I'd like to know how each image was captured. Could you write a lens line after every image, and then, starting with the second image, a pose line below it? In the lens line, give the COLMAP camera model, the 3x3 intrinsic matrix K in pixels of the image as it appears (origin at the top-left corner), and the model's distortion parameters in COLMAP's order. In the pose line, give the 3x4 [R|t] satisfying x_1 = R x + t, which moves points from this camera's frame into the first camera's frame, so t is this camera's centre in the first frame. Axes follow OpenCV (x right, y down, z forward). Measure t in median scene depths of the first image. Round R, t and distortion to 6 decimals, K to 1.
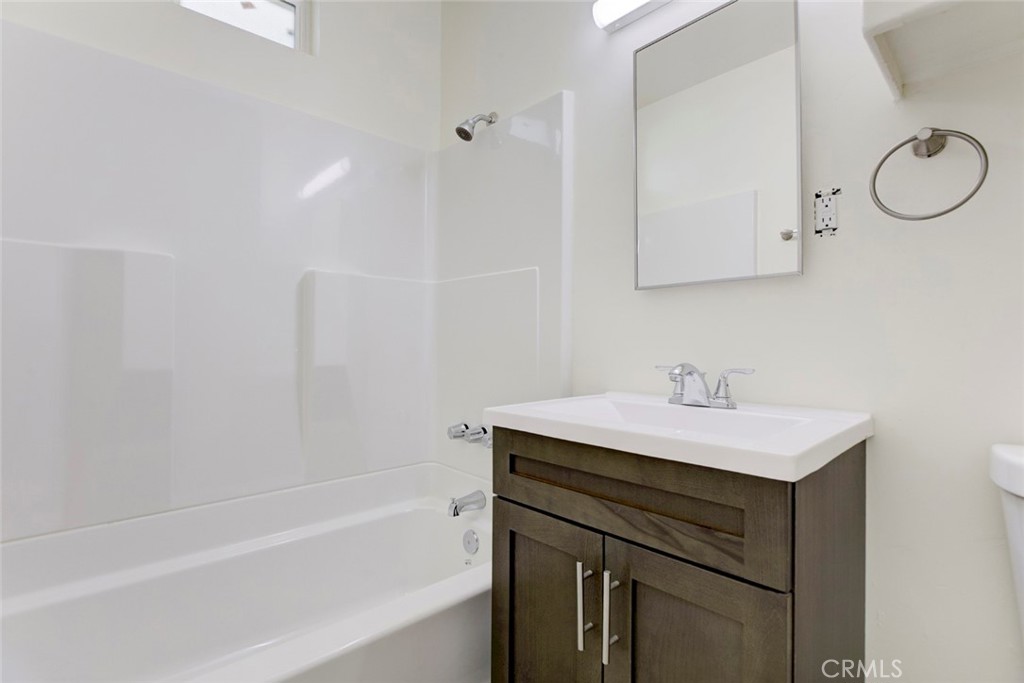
lens RADIAL K [[482.2, 0, 504.0], [0, 482.2, 337.6], [0, 0, 1]] dist [0.001739, 0.000190]
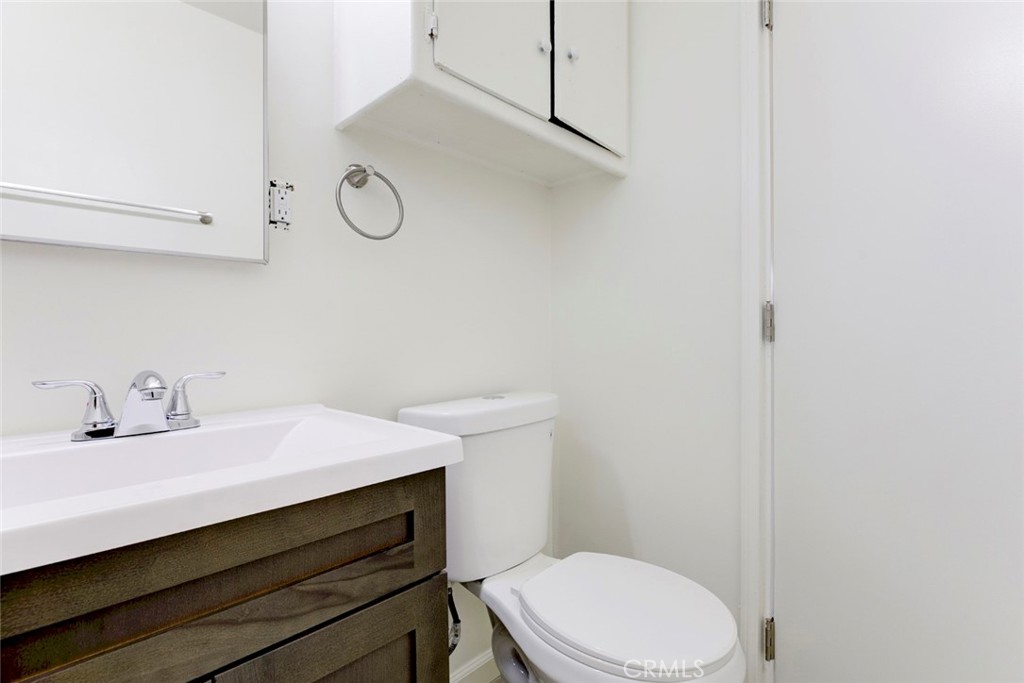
lens RADIAL K [[482.2, 0, 504.0], [0, 482.2, 337.6], [0, 0, 1]] dist [0.001739, 0.000190]
pose [[-0.036669, -0.002601, 0.999324, -0.386631], [-0.000491, 0.999997, 0.002584, 0.007347], [-0.999327, -0.000396, -0.036670, 0.703563]]
